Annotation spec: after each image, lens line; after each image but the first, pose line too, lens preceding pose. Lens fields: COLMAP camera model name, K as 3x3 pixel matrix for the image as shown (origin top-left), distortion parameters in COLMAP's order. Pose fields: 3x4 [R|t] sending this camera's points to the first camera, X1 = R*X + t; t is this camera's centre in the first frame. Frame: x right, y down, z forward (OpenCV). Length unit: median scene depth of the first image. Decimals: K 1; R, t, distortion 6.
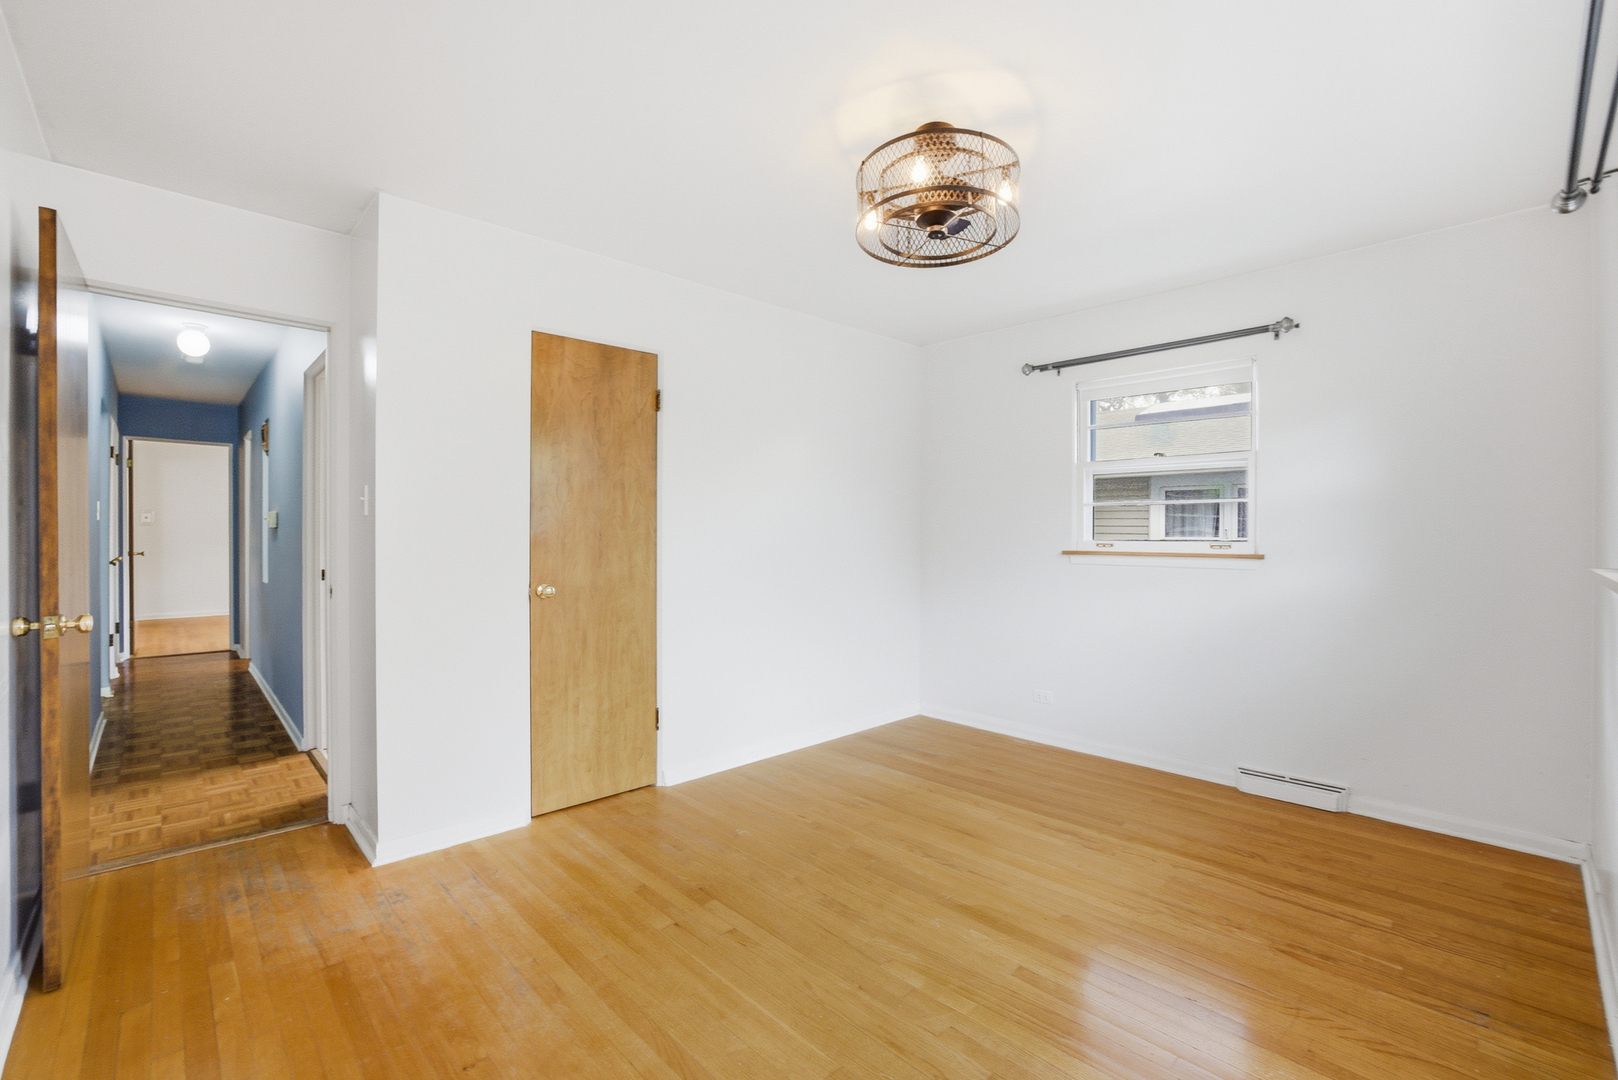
lens RADIAL K [[715.0, 0, 789.3], [0, 715.0, 537.3], [0, 0, 1]] dist [-0.034413, 0.017934]
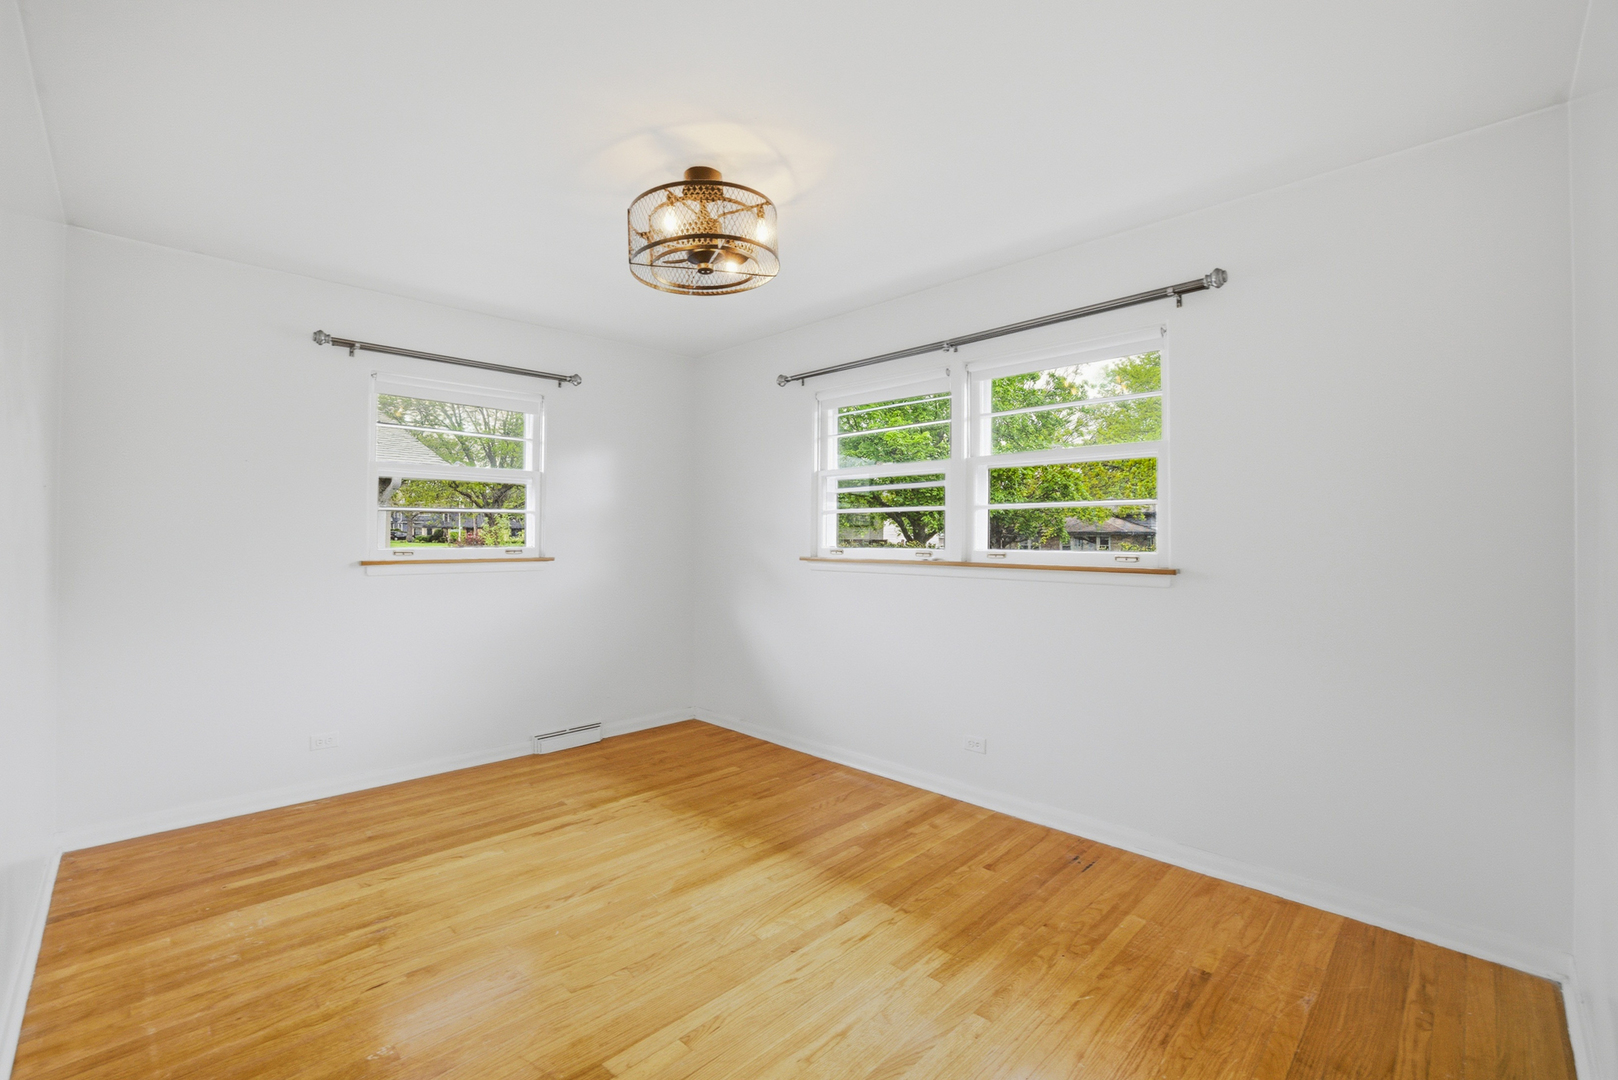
lens RADIAL K [[702.2, 0, 810.9], [0, 702.2, 534.4], [0, 0, 1]] dist [-0.002719, 0.000106]
pose [[-0.018516, 0.003889, 0.999821, -0.632650], [0.007810, 0.999962, -0.003745, -0.007950], [-0.999798, 0.007739, -0.018546, 0.627108]]
